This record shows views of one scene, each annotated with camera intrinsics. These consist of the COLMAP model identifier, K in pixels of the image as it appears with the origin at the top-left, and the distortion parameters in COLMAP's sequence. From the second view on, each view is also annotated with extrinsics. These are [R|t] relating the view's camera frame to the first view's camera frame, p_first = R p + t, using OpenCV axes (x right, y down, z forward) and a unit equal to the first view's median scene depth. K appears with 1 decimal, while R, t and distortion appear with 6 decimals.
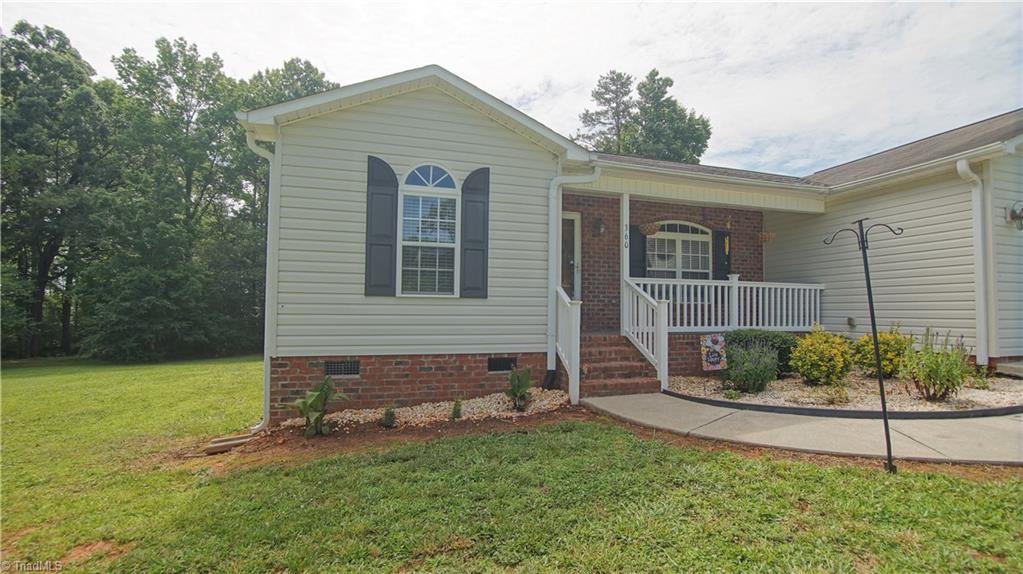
lens RADIAL K [[455.0, 0, 509.0], [0, 455.0, 294.8], [0, 0, 1]] dist [-0.039731, 0.008811]
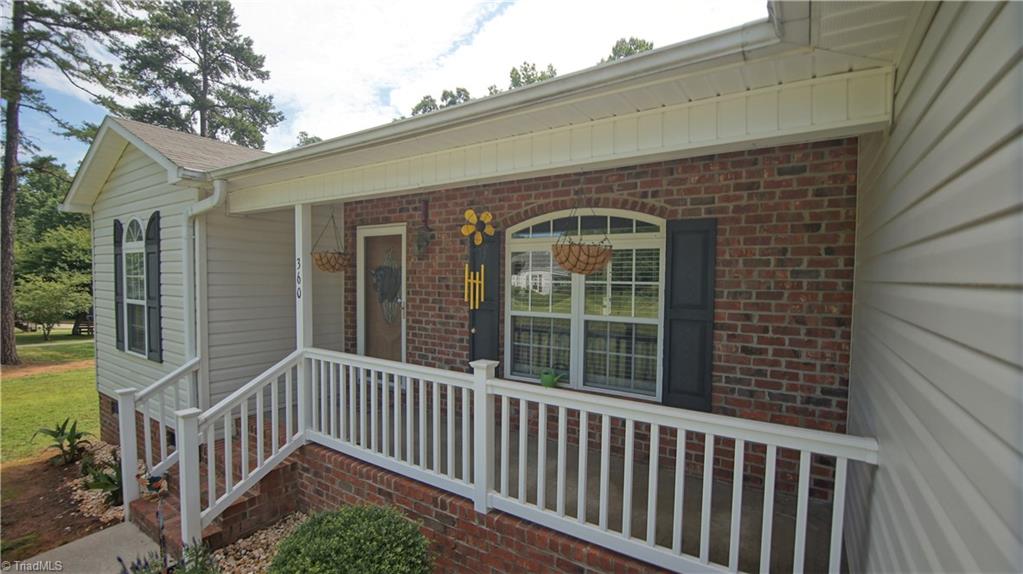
lens RADIAL K [[455.0, 0, 509.0], [0, 455.0, 294.8], [0, 0, 1]] dist [-0.039731, 0.008811]
pose [[0.636382, 0.029165, -0.770823, 0.737563], [0.020545, 0.998290, 0.054733, -0.111605], [0.771101, -0.050668, 0.634694, 0.699030]]
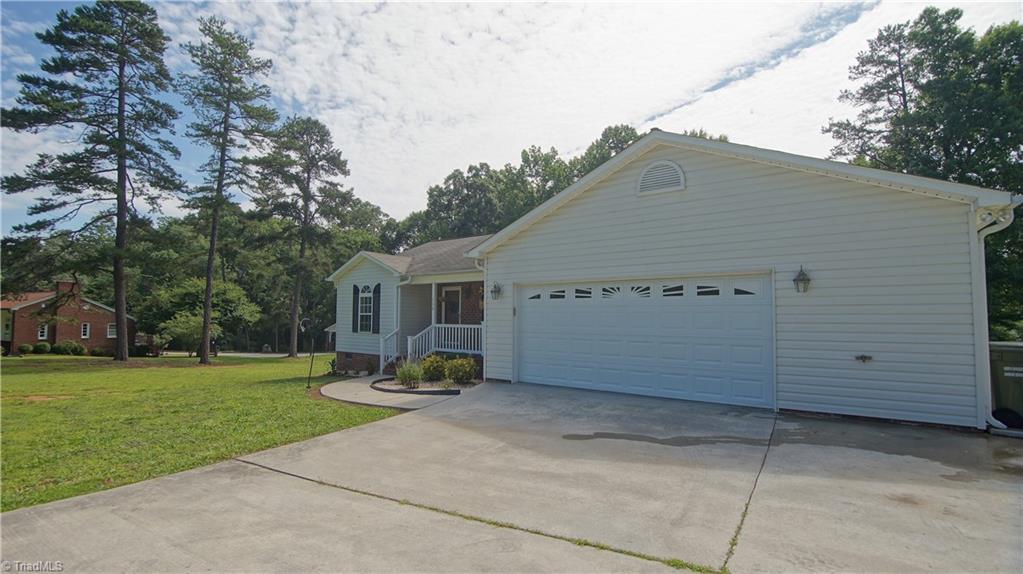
lens RADIAL K [[455.0, 0, 509.0], [0, 455.0, 294.8], [0, 0, 1]] dist [-0.039731, 0.008811]
pose [[0.595498, -0.044212, -0.802139, 1.778202], [0.026685, 0.999022, -0.035254, -0.074094], [0.802914, -0.000412, 0.596095, 0.035472]]
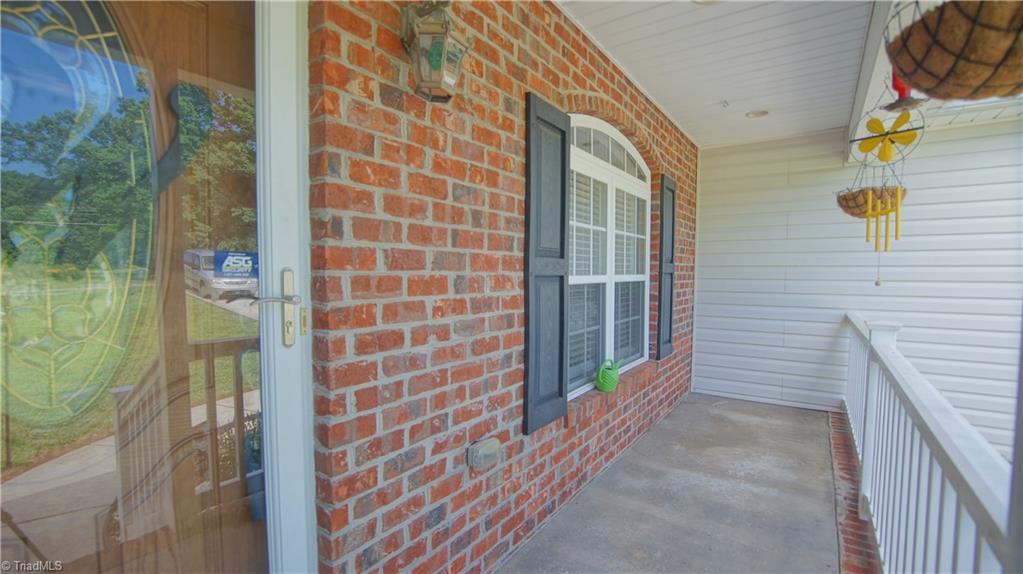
lens RADIAL K [[455.0, 0, 509.0], [0, 455.0, 294.8], [0, 0, 1]] dist [-0.039731, 0.008811]
pose [[0.780300, -0.038299, 0.624231, 0.117462], [-0.015374, 0.996647, 0.080365, -0.073672], [-0.625216, -0.072306, 0.777095, 0.843521]]
